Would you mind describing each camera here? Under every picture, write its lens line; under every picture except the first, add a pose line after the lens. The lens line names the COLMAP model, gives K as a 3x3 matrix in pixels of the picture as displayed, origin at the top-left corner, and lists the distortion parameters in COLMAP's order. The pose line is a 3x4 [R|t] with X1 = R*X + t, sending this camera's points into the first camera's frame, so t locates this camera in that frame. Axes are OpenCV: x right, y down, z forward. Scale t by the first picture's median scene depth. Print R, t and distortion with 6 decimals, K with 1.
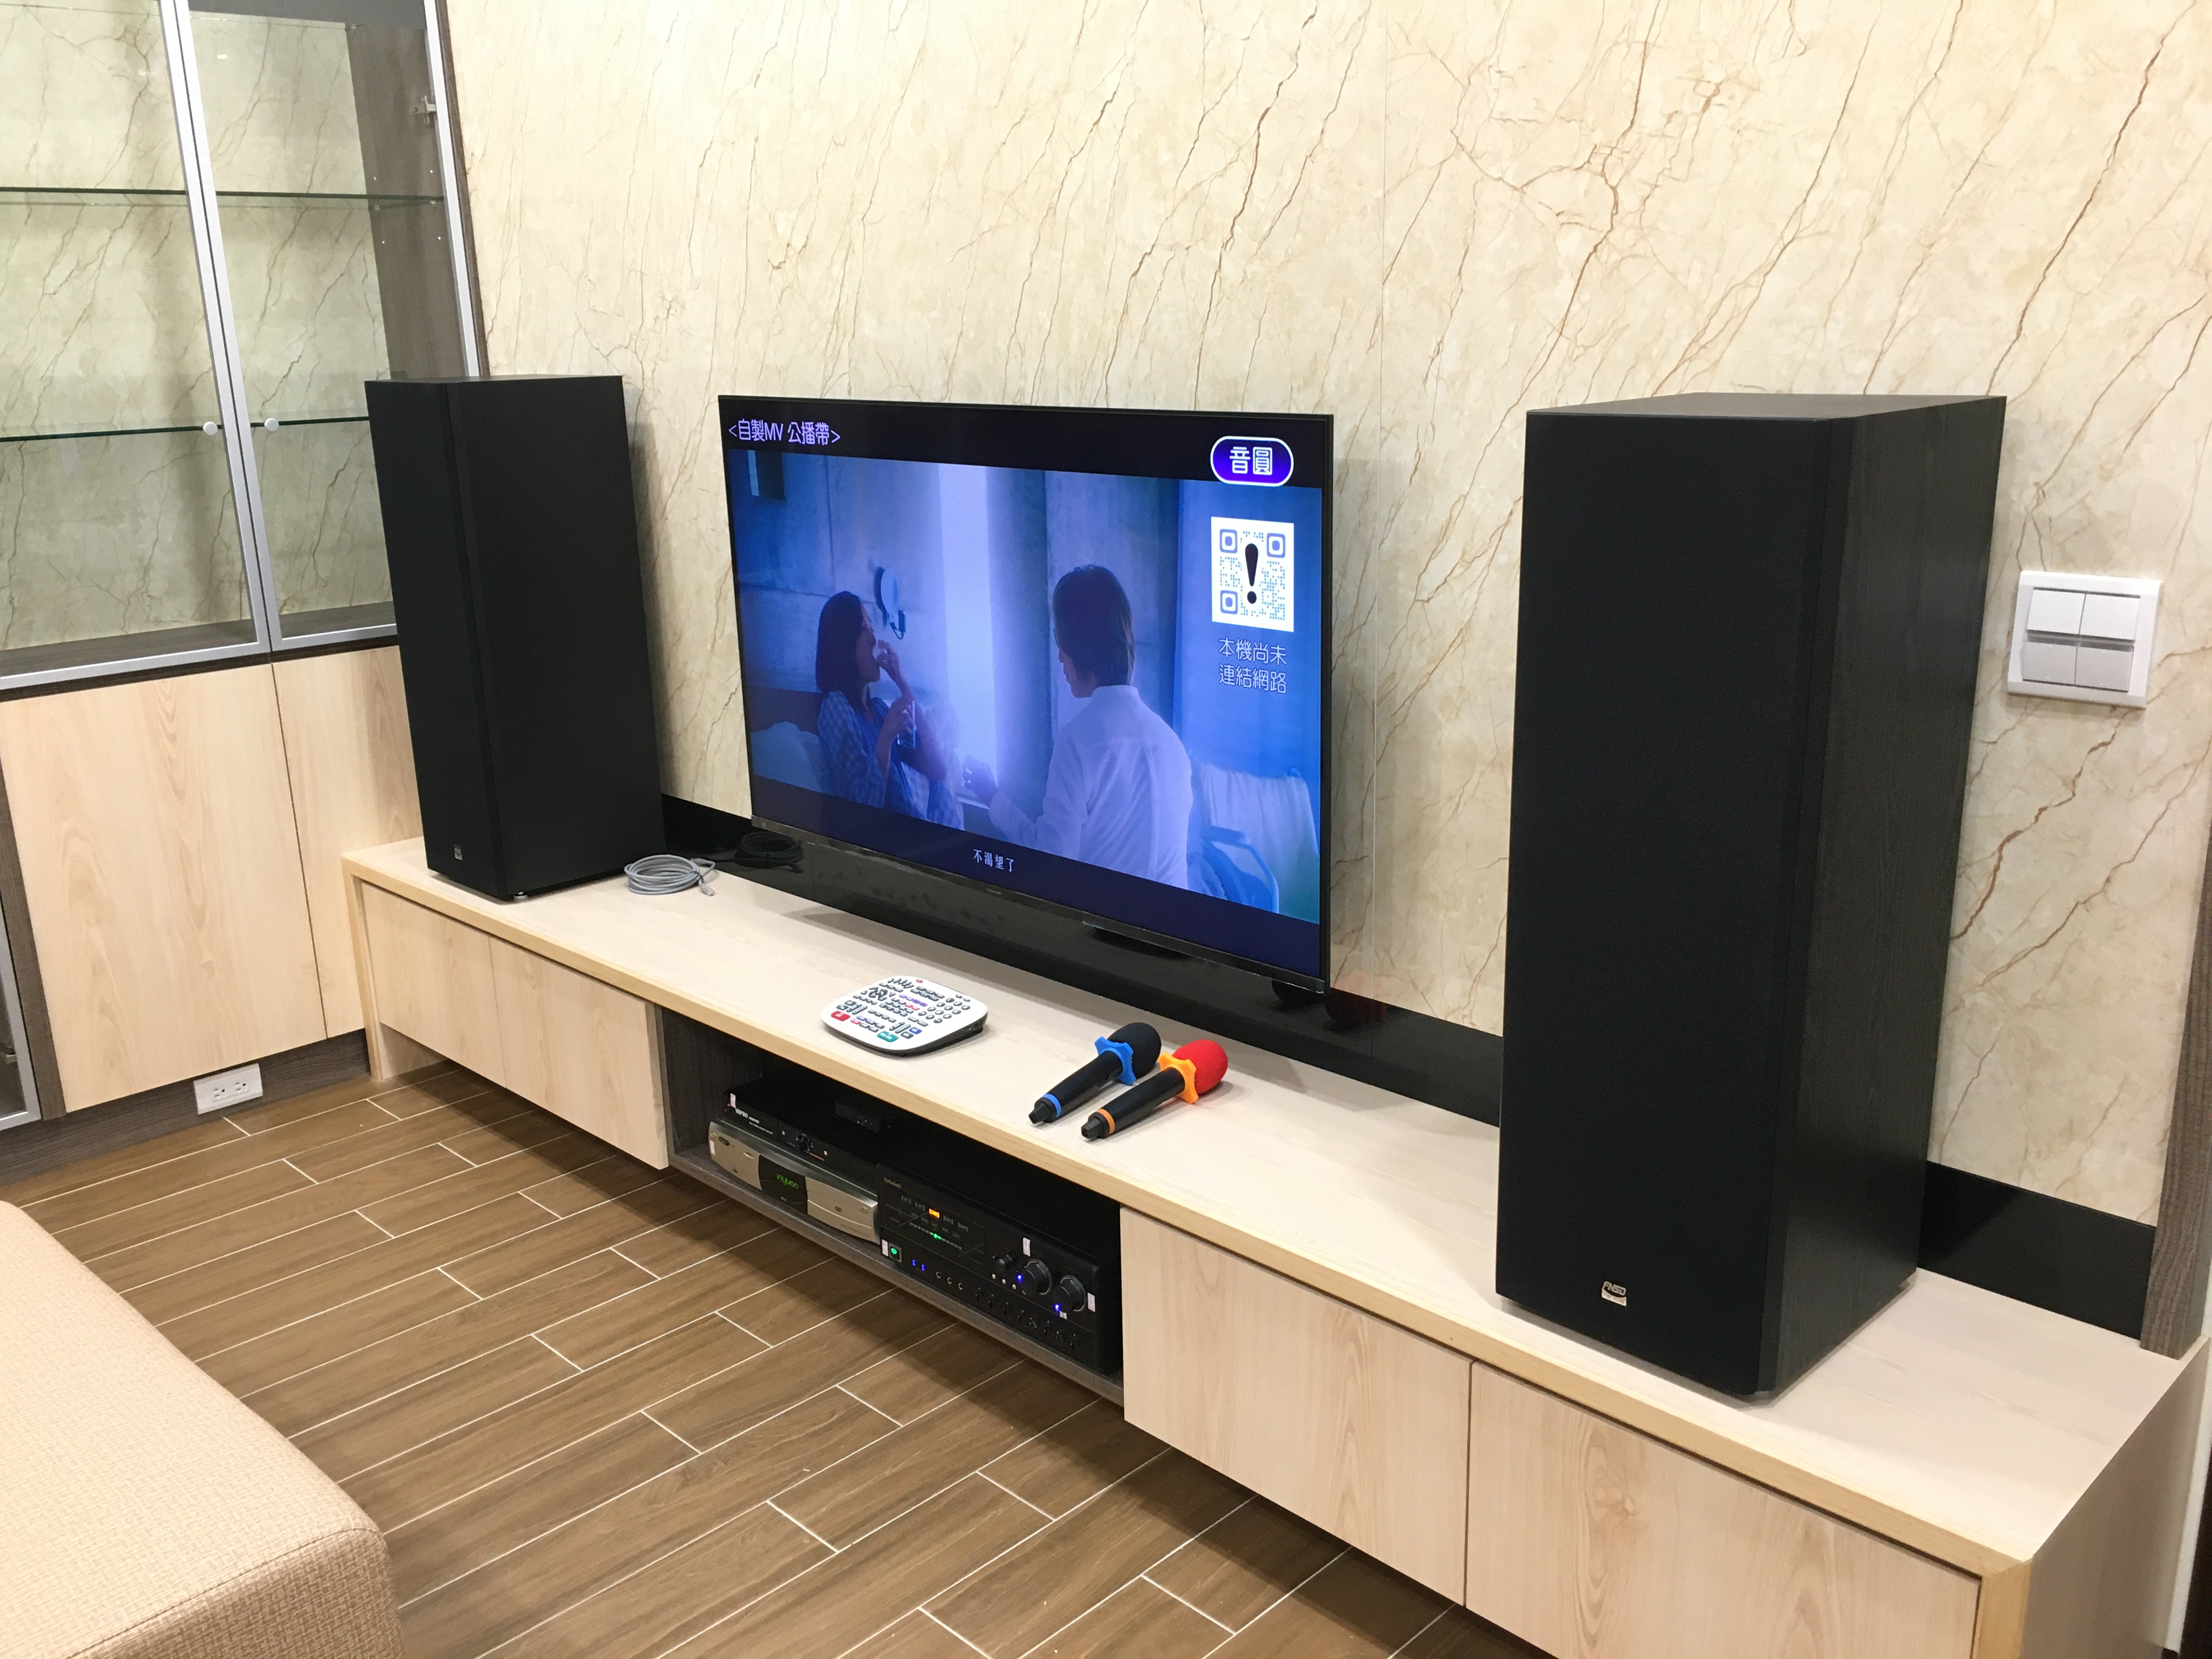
lens RADIAL K [[1882.5, 0, 1093.3], [0, 1882.5, 828.2], [0, 0, 1]] dist [0.084554, -0.111364]
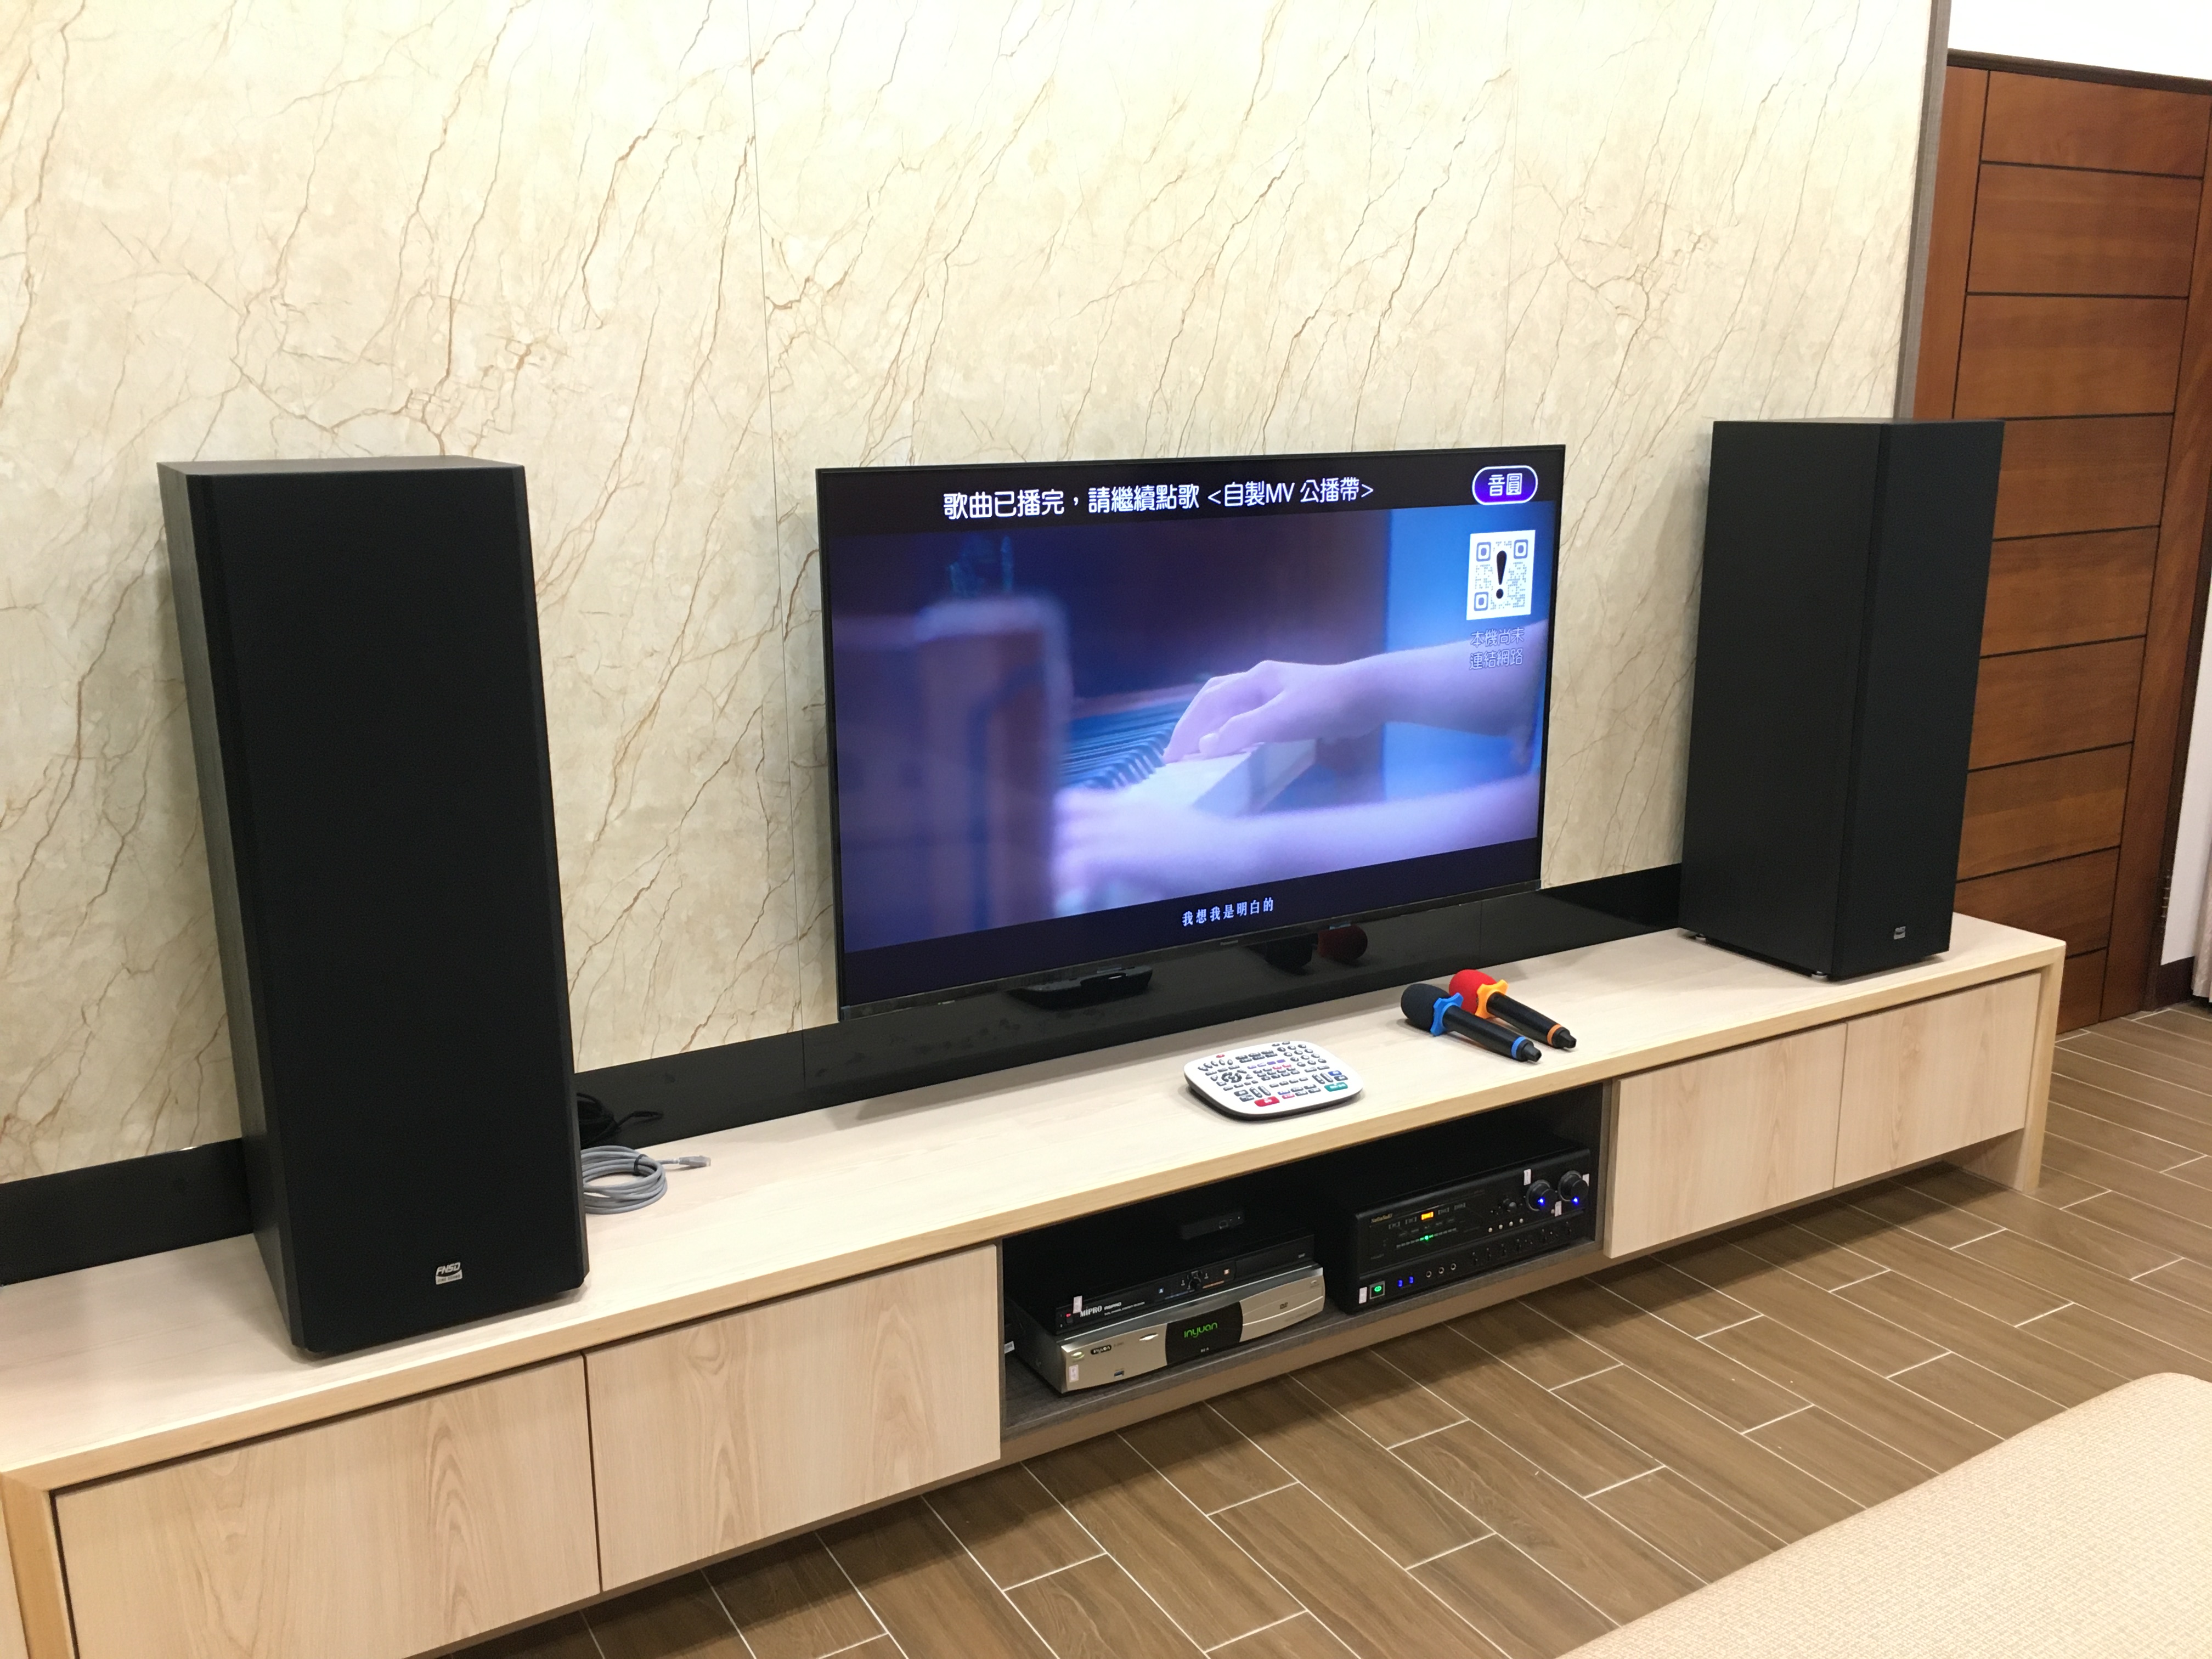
lens RADIAL K [[1882.5, 0, 1099.9], [0, 1882.5, 832.6], [0, 0, 1]] dist [0.084554, -0.111364]
pose [[0.246452, -0.204136, 0.947412, -1.181941], [0.261227, 0.955377, 0.137899, -0.209160], [-0.933286, 0.213504, 0.288780, 0.900573]]
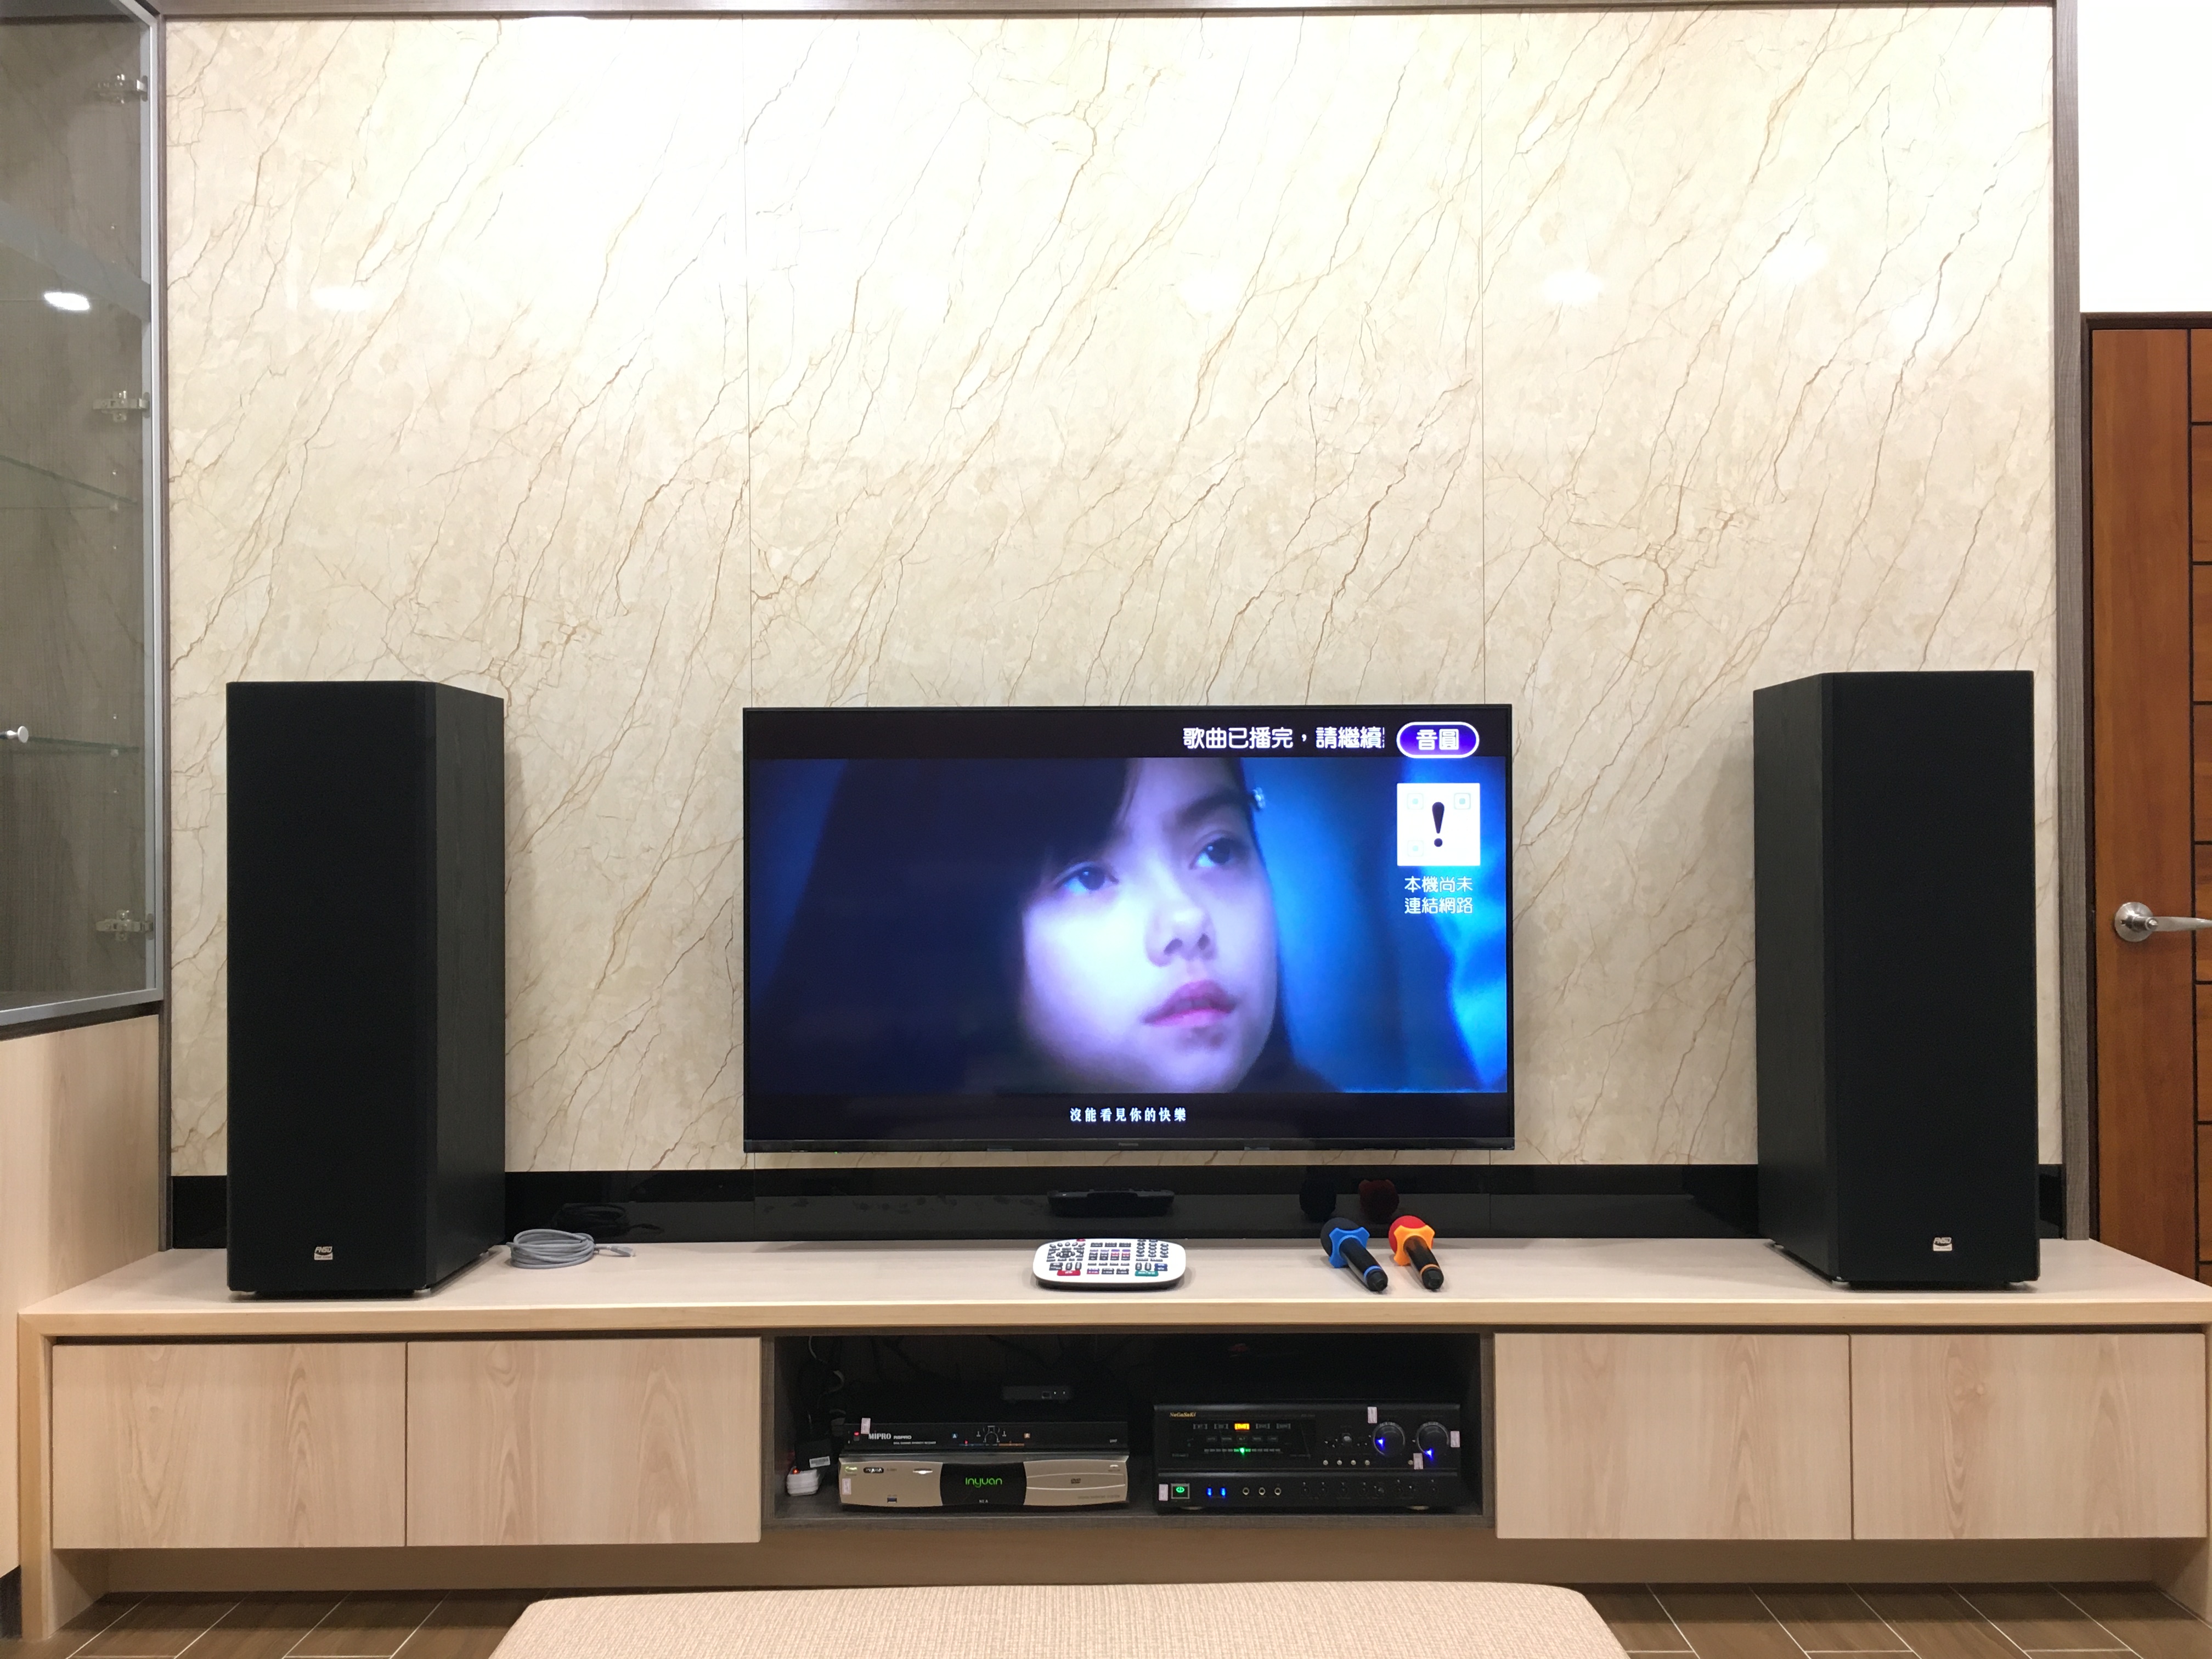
lens RADIAL K [[1882.5, 0, 1100.2], [0, 1882.5, 824.4], [0, 0, 1]] dist [0.084554, -0.111364]
pose [[0.710688, 0.028588, 0.702926, -0.981570], [0.176928, 0.959796, -0.217917, 0.106936], [-0.680896, 0.279238, 0.677057, 0.265557]]
